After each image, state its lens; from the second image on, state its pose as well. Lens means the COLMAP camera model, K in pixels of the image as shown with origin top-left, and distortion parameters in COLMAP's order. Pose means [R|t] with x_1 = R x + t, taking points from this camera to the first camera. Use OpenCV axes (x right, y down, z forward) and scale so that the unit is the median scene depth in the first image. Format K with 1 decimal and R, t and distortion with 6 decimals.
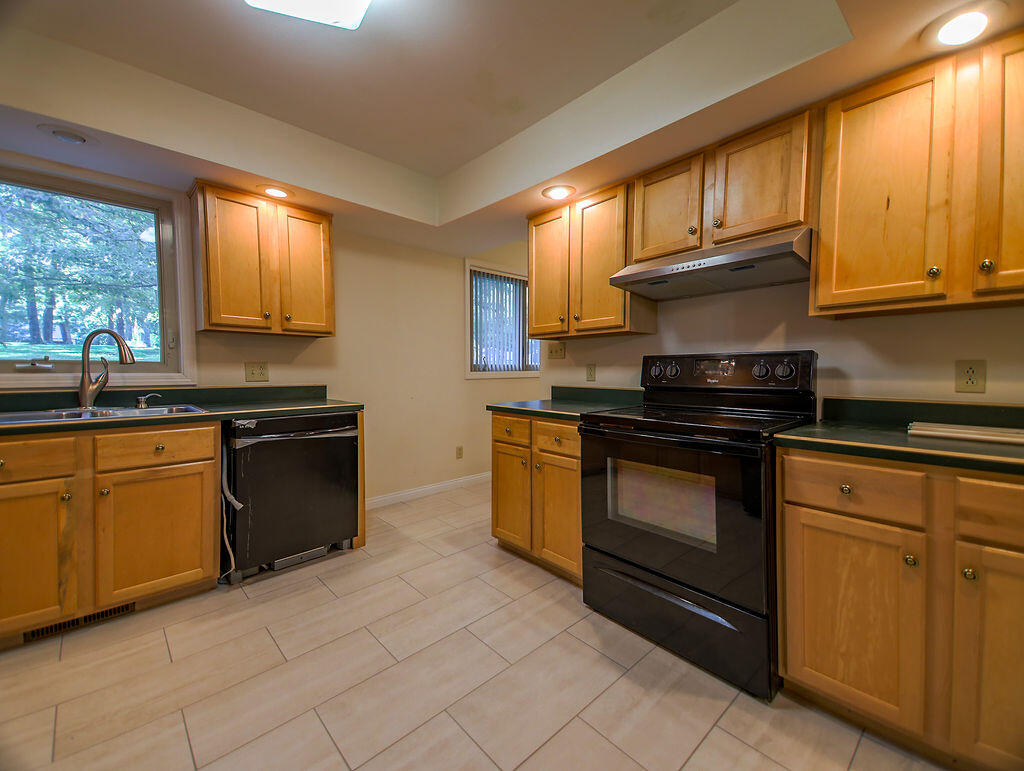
lens RADIAL K [[432.7, 0, 506.6], [0, 432.7, 383.4], [0, 0, 1]] dist [0.080764, -0.001978]
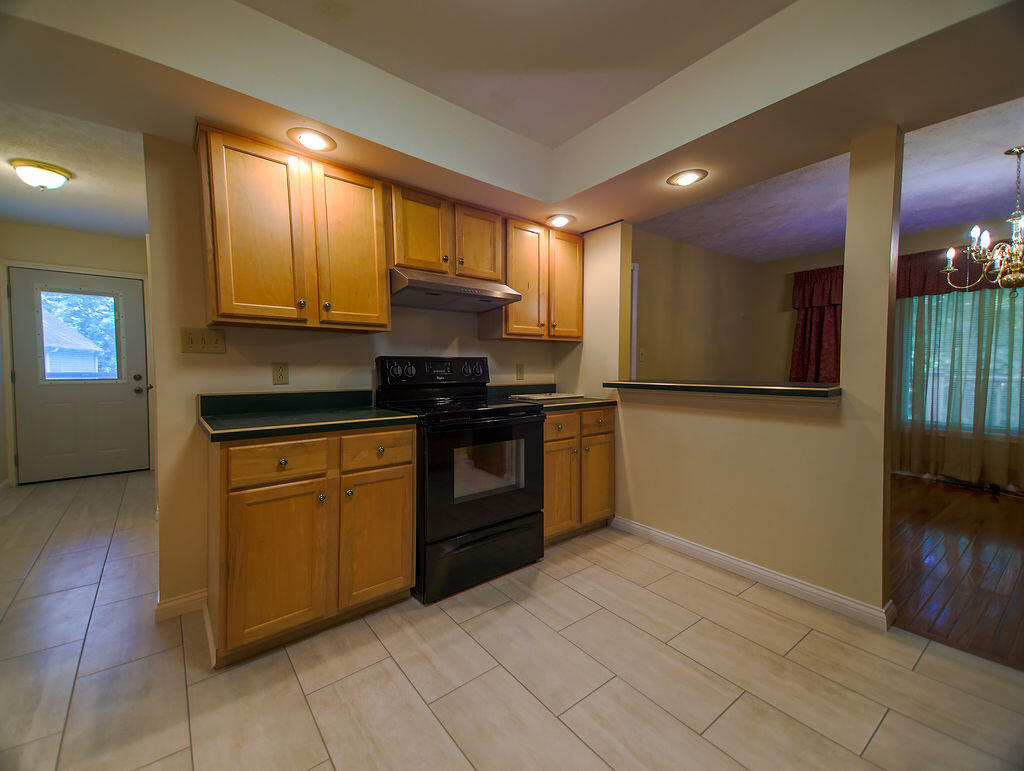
lens RADIAL K [[432.7, 0, 507.8], [0, 432.7, 384.1], [0, 0, 1]] dist [0.080764, -0.001978]
pose [[0.044190, -0.039611, 0.998238, -0.728622], [0.033629, 0.998706, 0.038140, -0.027884], [-0.998457, 0.031885, 0.045465, 0.692693]]
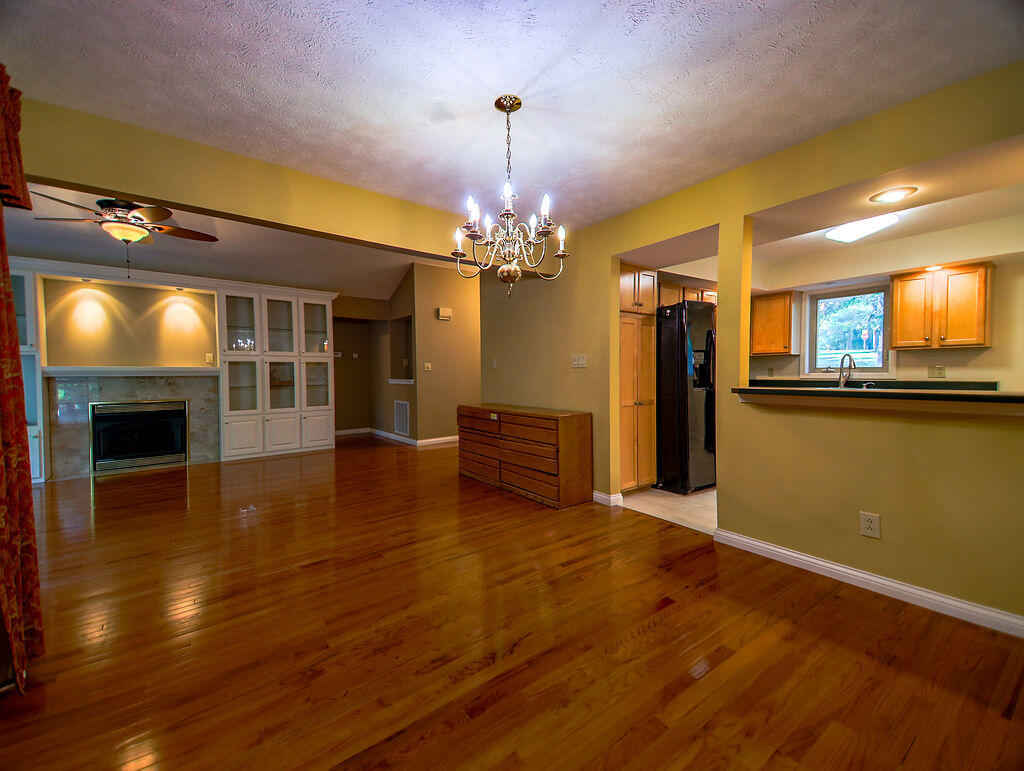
lens RADIAL K [[432.7, 0, 513.2], [0, 432.7, 385.2], [0, 0, 1]] dist [0.080764, -0.001978]
pose [[-0.091521, 0.024372, -0.995505, 2.531472], [-0.025596, 0.999313, 0.026818, 0.035652], [0.995474, 0.027935, -0.090834, -0.762509]]
